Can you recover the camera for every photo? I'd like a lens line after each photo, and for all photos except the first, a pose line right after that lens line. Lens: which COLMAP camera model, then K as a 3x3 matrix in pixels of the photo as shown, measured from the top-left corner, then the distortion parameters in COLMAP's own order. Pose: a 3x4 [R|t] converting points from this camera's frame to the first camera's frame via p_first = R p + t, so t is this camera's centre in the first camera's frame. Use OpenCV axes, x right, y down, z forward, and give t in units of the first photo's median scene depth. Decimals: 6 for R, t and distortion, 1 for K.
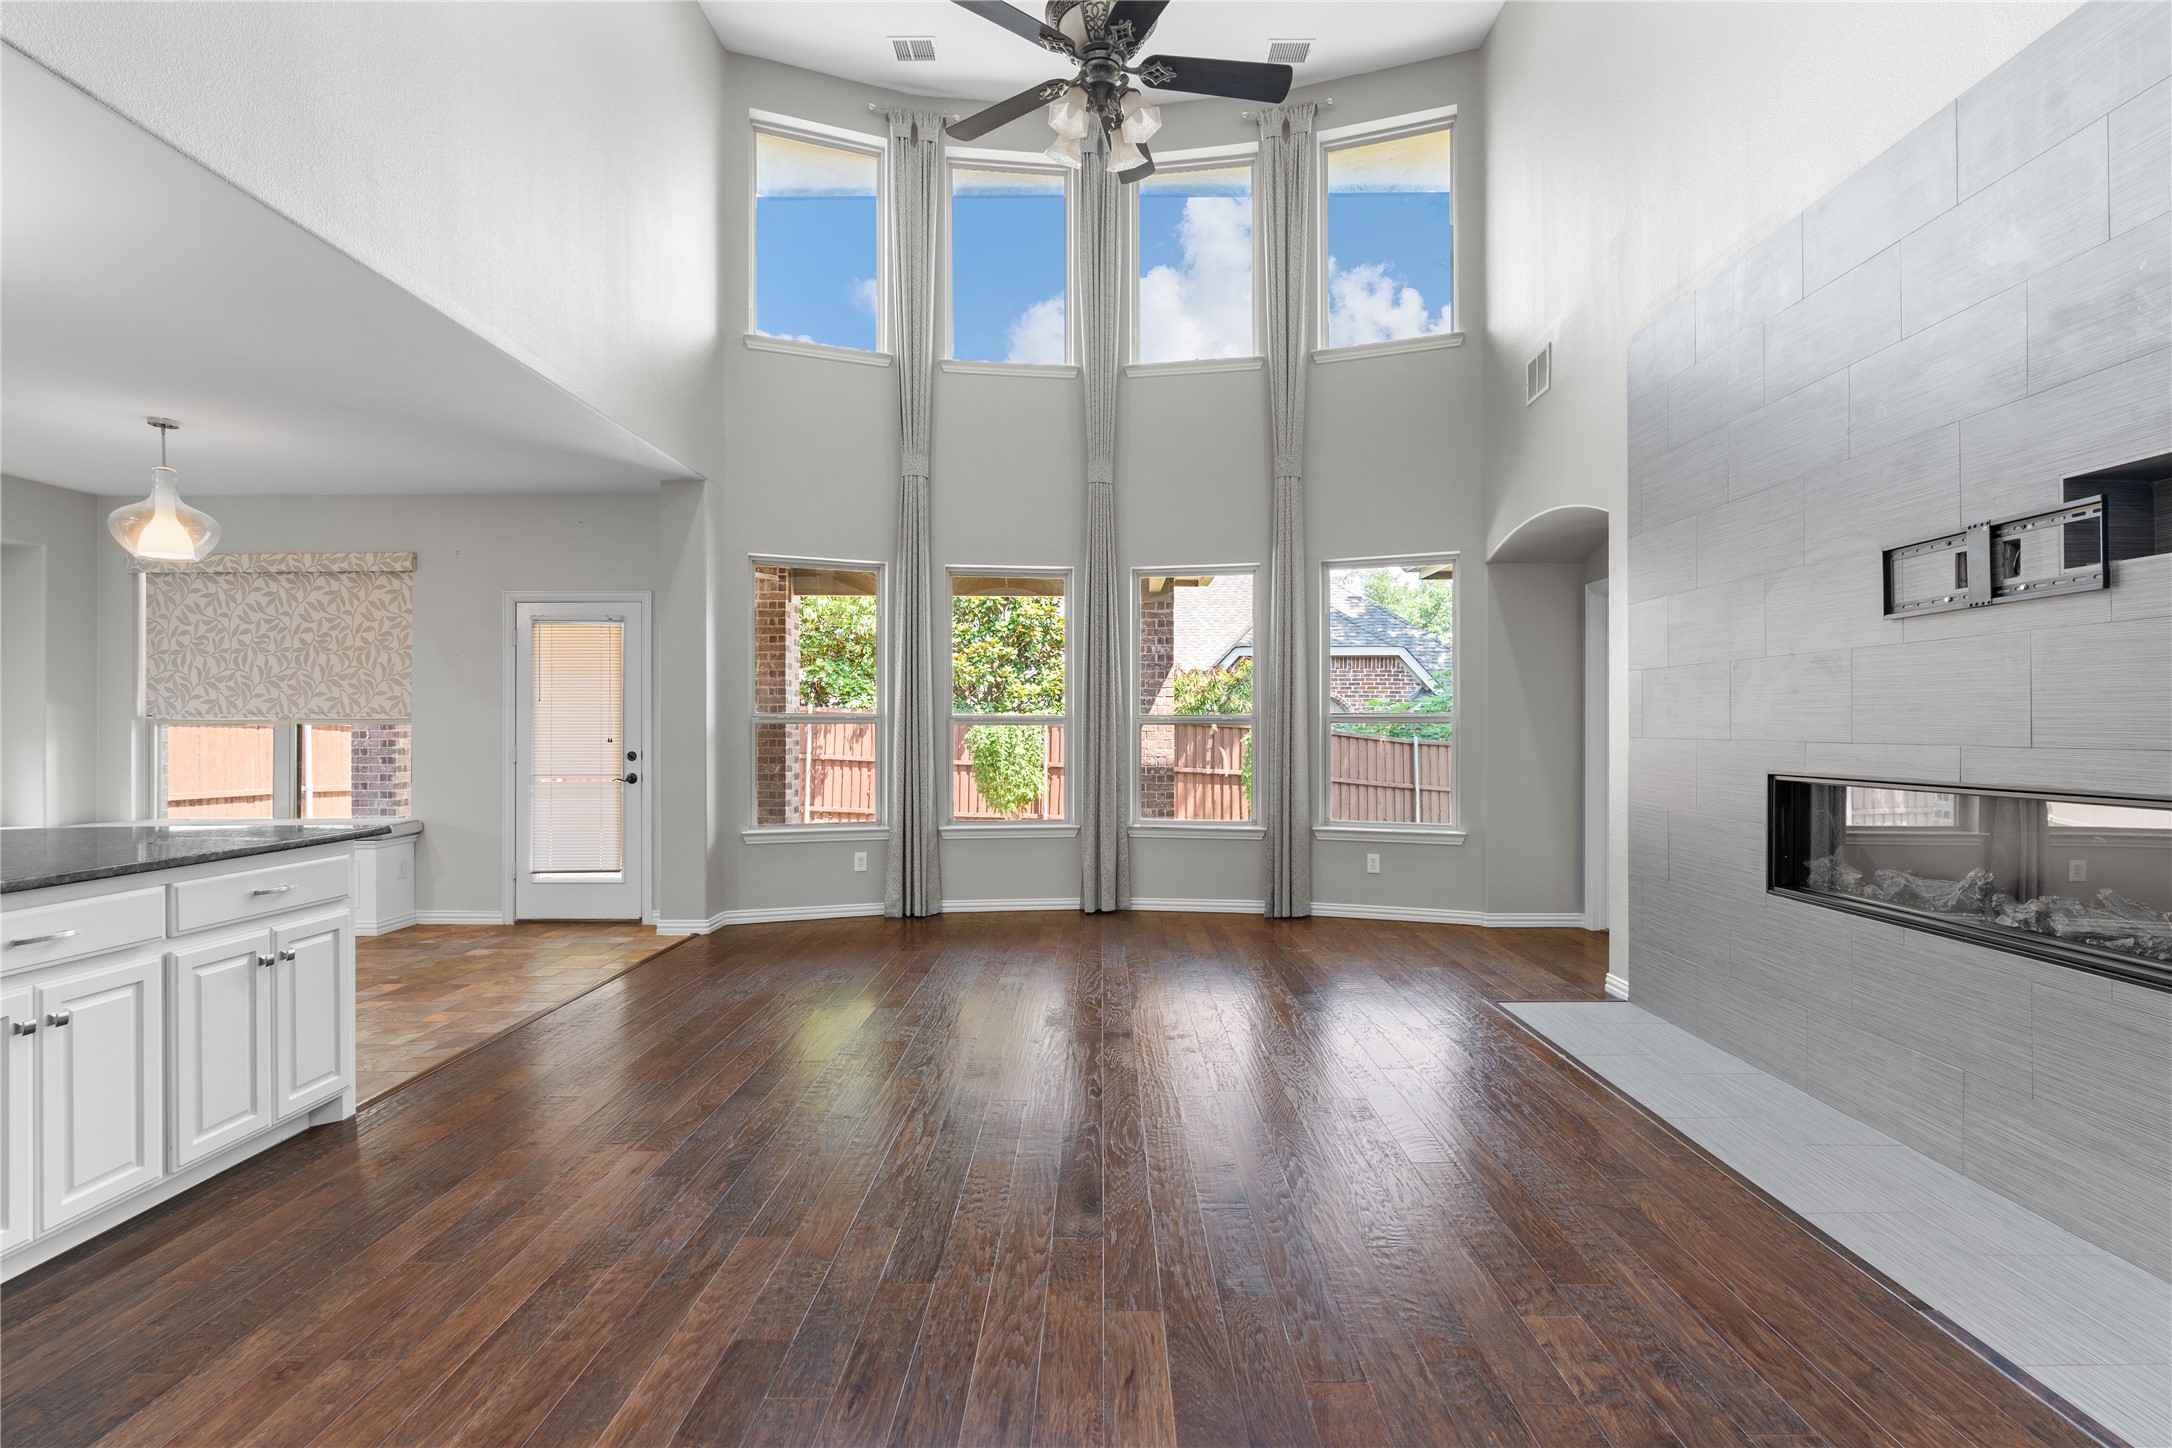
lens RADIAL K [[983.2, 0, 1096.6], [0, 983.2, 724.3], [0, 0, 1]] dist [-0.010622, 0.004903]
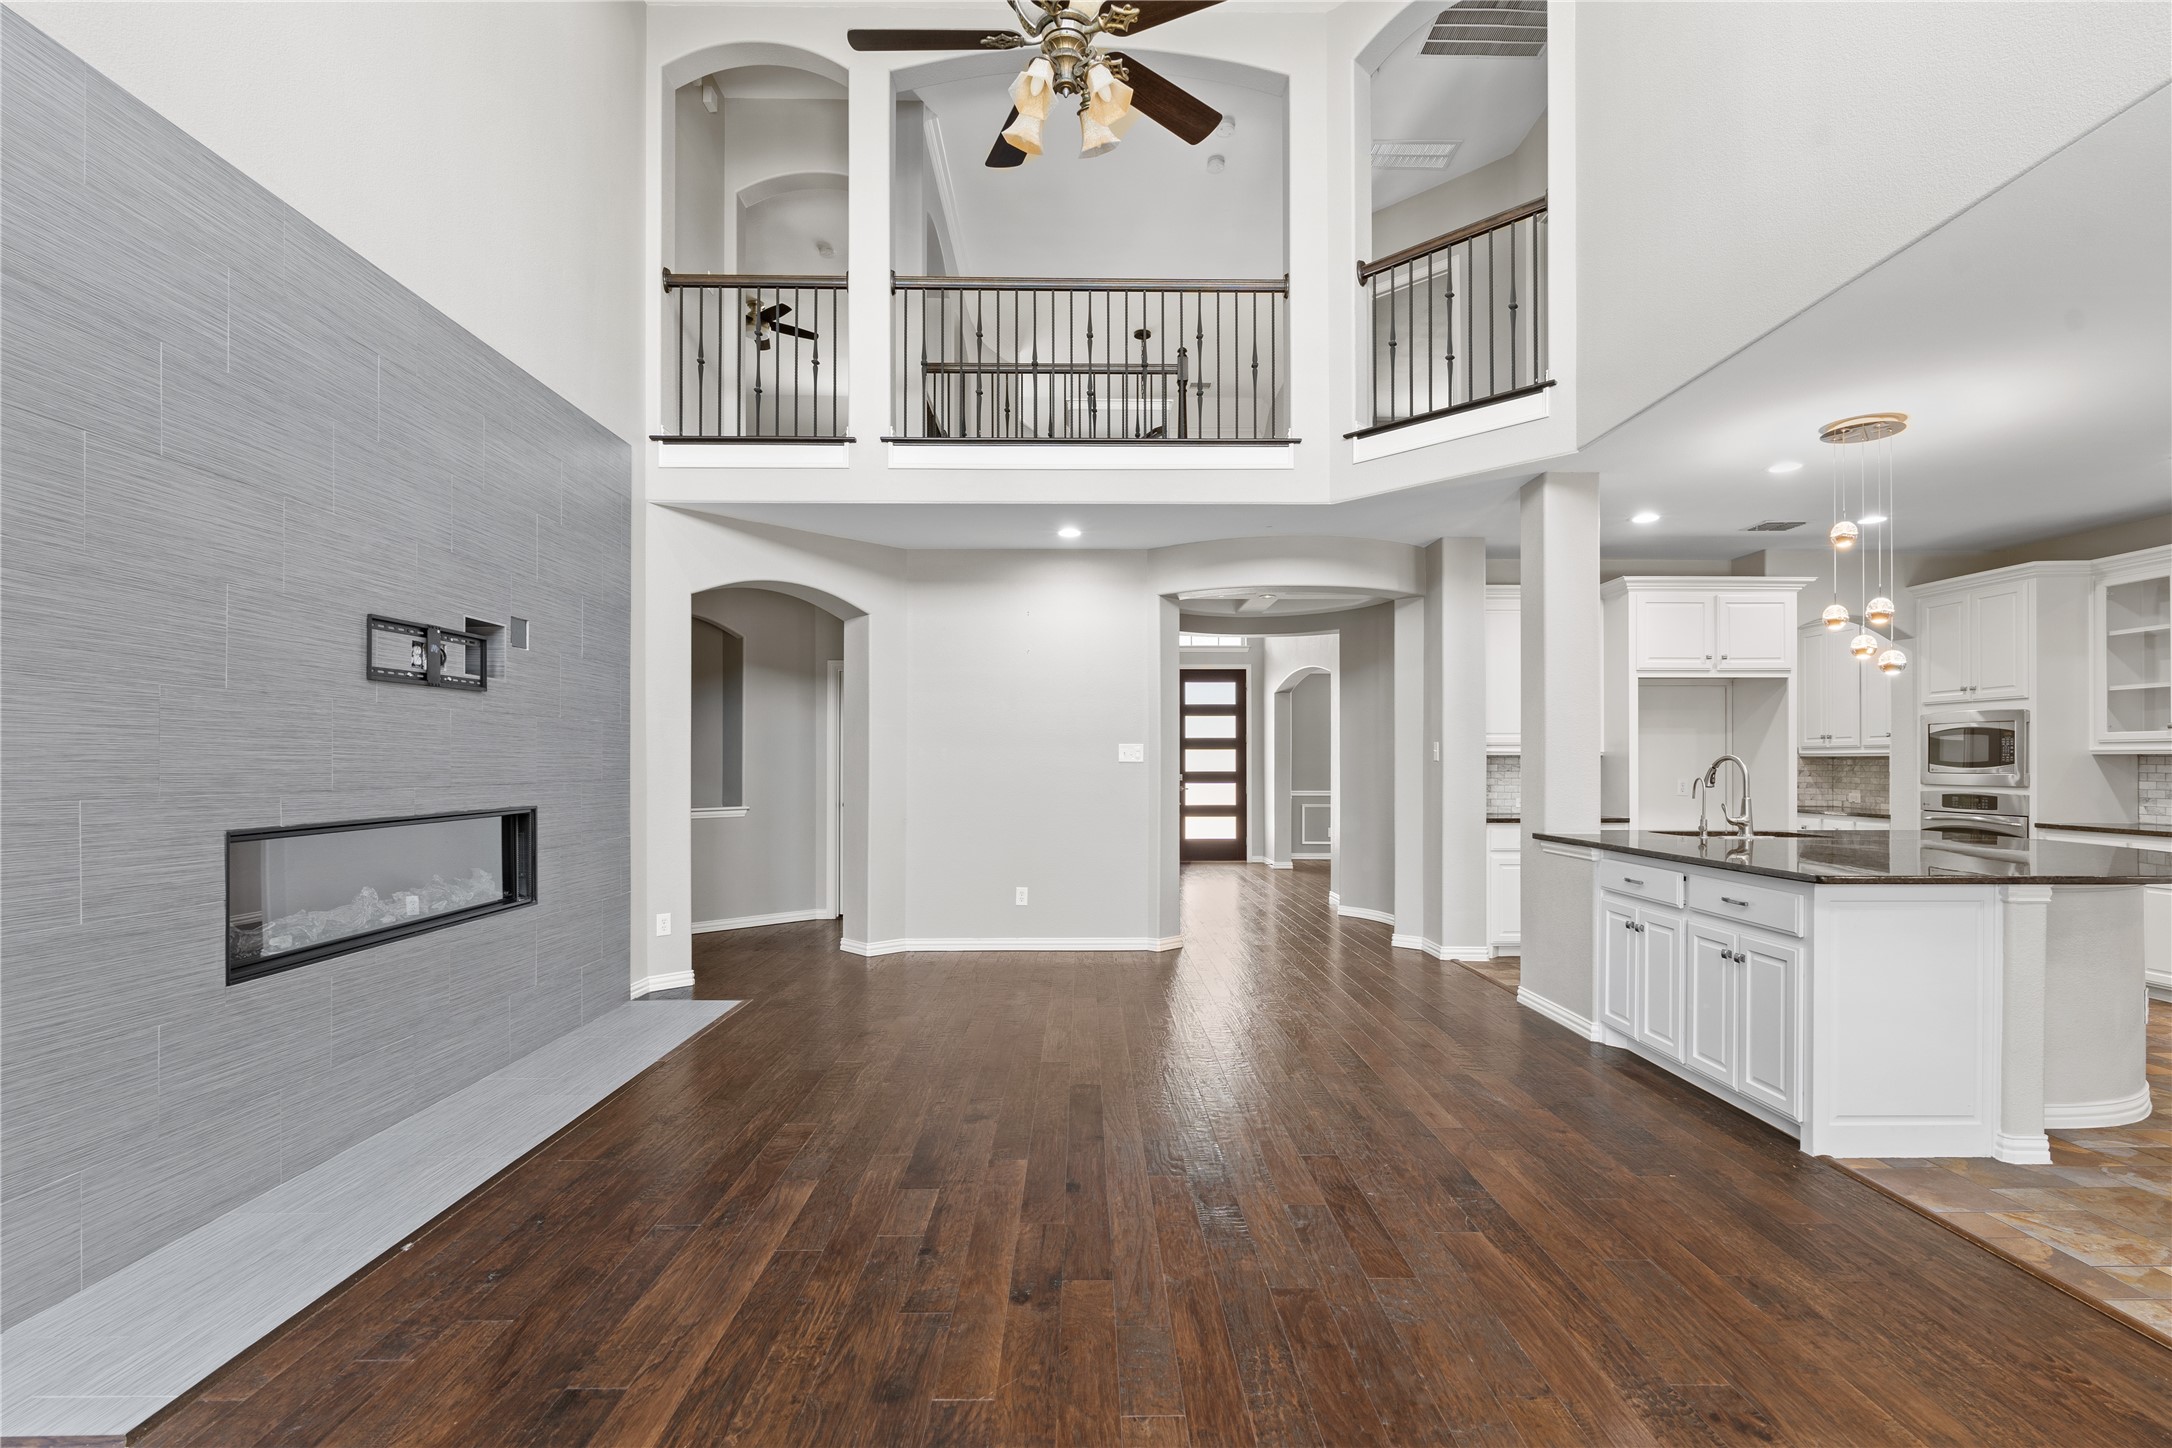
lens RADIAL K [[993.0, 0, 1091.0], [0, 993.0, 760.3], [0, 0, 1]] dist [-0.009307, 0.000396]
pose [[-0.999894, 0.002194, -0.014387, -0.002600], [0.002247, 0.999991, -0.003646, -0.003378], [0.014379, -0.003678, -0.999890, 1.011233]]
